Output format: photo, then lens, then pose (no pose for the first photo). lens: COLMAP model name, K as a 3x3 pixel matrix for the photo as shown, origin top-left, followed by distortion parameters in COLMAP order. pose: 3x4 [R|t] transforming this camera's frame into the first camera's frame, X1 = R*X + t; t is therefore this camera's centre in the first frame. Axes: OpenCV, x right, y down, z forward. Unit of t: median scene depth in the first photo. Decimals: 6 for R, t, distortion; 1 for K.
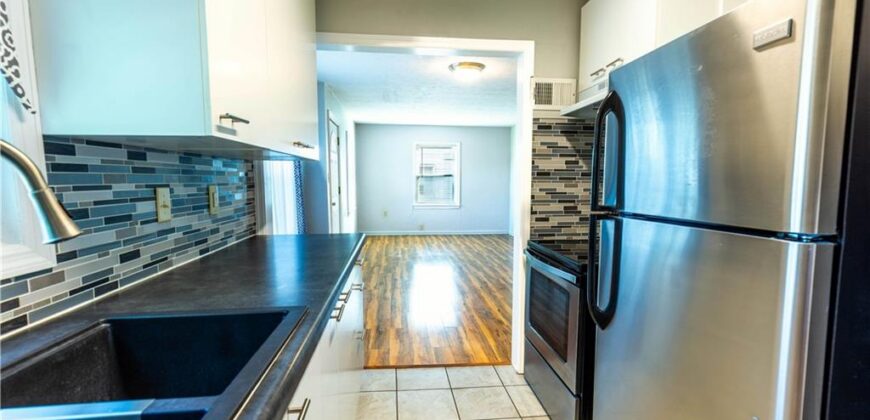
lens RADIAL K [[410.7, 0, 435.0], [0, 410.7, 210.0], [0, 0, 1]] dist [0.016284, 0.000715]
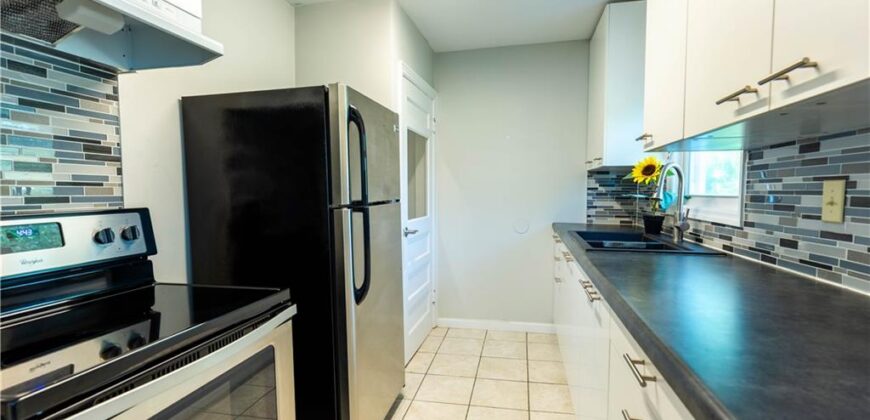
lens RADIAL K [[400.4, 0, 433.5], [0, 400.4, 215.8], [0, 0, 1]] dist [0.008611, 0.000029]
pose [[-0.947124, -0.014214, 0.320553, -0.181289], [0.030543, 0.990488, 0.134167, -0.124623], [-0.319411, 0.136863, -0.937681, 2.160023]]
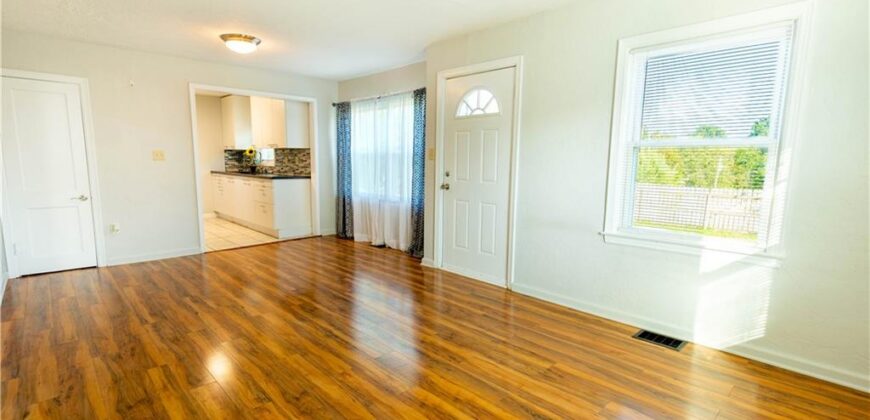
lens RADIAL K [[410.7, 0, 435.0], [0, 410.7, 210.0], [0, 0, 1]] dist [0.016284, 0.000715]
pose [[-0.792941, 0.064977, -0.605824, 1.052113], [-0.058119, 0.981698, 0.181360, -0.468871], [0.606521, 0.179017, -0.774652, 6.573536]]
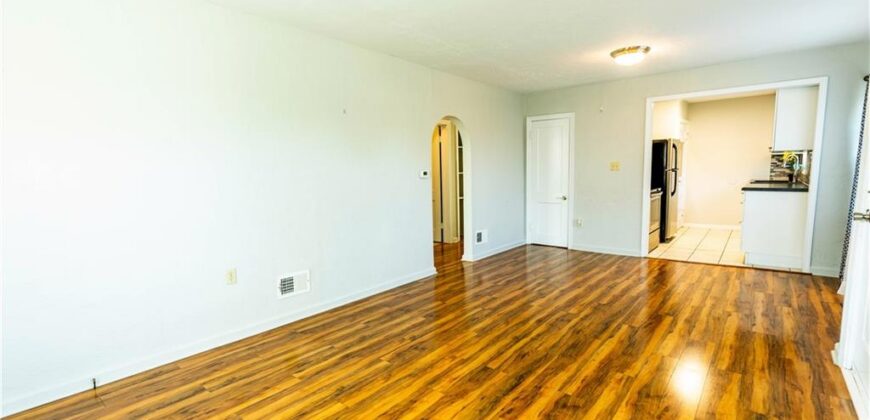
lens RADIAL K [[393.4, 0, 435.0], [0, 393.4, 210.0], [0, 0, 1]] dist [0.001716, 0.000108]
pose [[-0.698748, -0.060280, 0.712824, -0.937994], [0.074346, 0.984928, 0.156169, -0.467527], [-0.711494, 0.162119, -0.683735, 6.375823]]
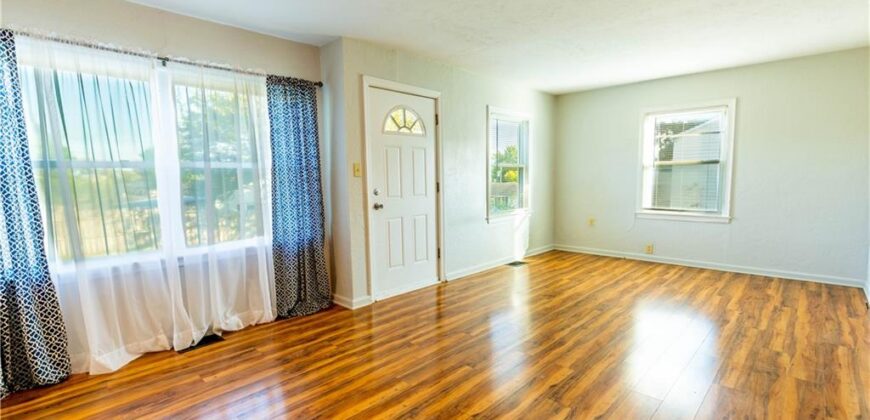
lens RADIAL K [[400.4, 0, 433.5], [0, 400.4, 215.8], [0, 0, 1]] dist [0.008611, 0.000029]
pose [[0.648040, 0.060479, -0.759201, 1.423204], [-0.041695, 0.998164, 0.043925, -0.138070], [0.760464, 0.003189, 0.649372, 2.490080]]
